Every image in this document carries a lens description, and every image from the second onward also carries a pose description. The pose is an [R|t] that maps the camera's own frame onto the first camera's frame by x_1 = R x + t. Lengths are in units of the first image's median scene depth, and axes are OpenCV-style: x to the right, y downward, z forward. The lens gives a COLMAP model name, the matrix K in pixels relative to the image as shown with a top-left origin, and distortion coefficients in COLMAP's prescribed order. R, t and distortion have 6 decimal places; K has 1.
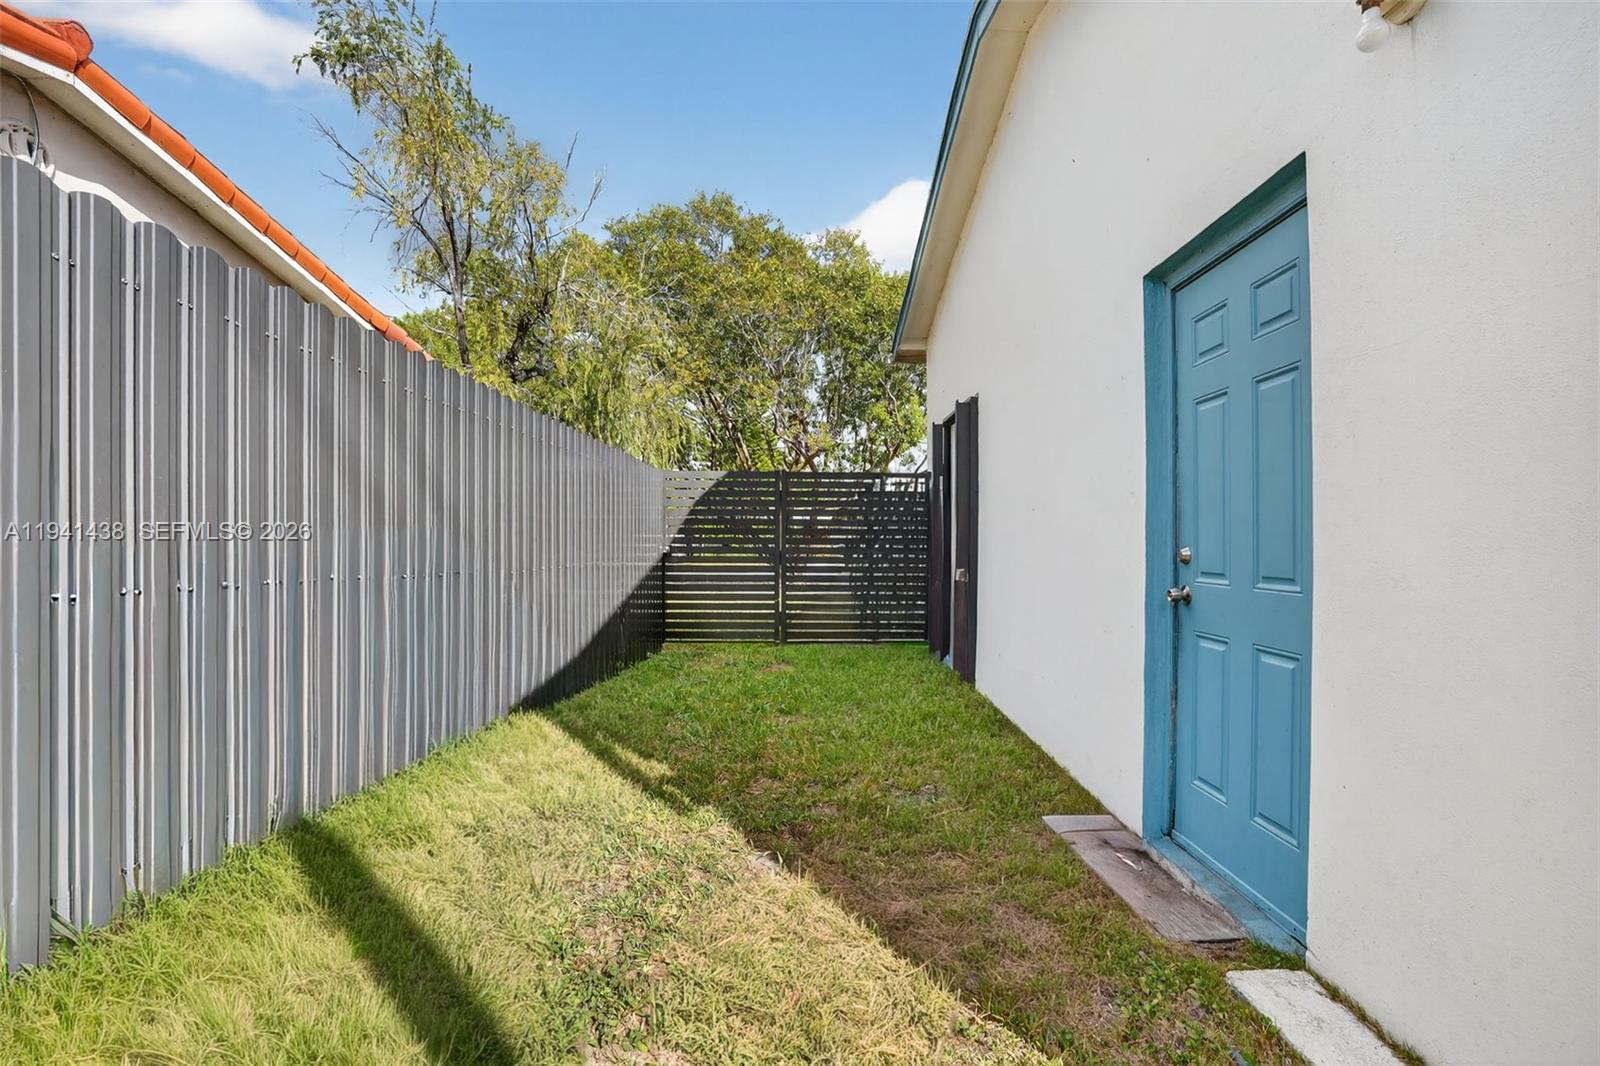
lens RADIAL K [[745.5, 0, 804.3], [0, 745.5, 520.9], [0, 0, 1]] dist [-0.060067, 0.024399]
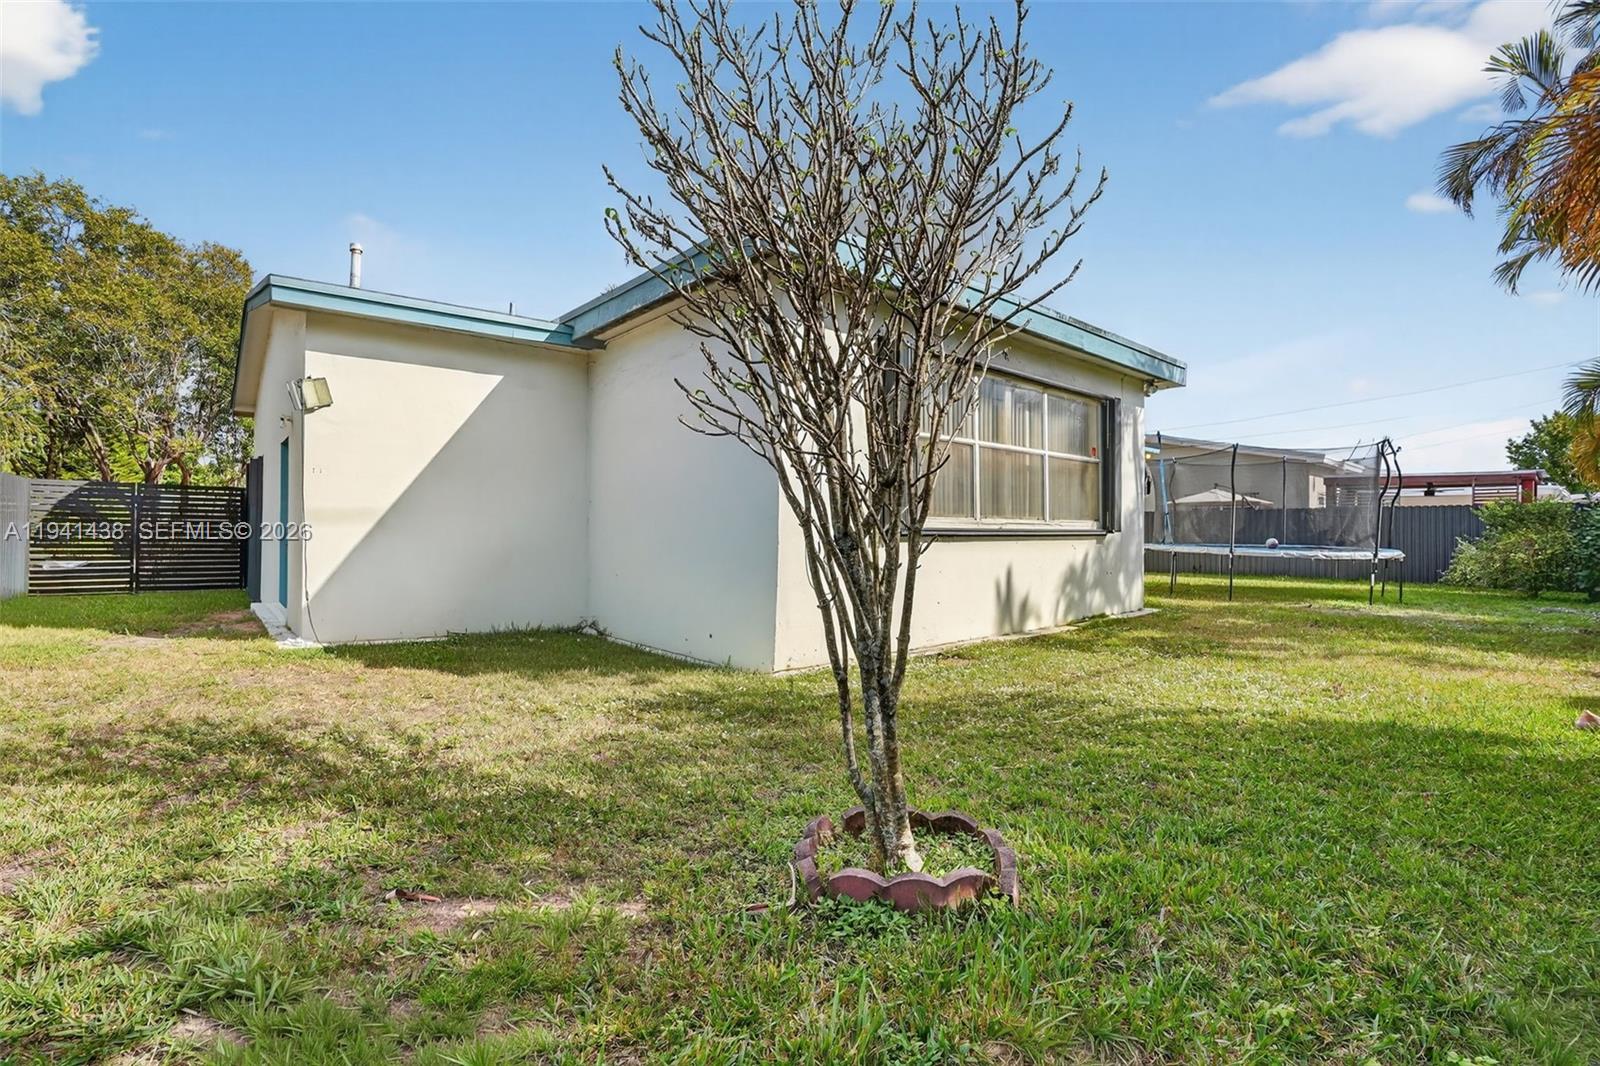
lens RADIAL K [[745.5, 0, 804.3], [0, 745.5, 520.9], [0, 0, 1]] dist [-0.060067, 0.024399]
pose [[0.760159, 0.014467, 0.649576, 0.019059], [-0.019337, 0.999813, 0.000361, -0.005624], [-0.649449, -0.012835, 0.760296, -0.380004]]
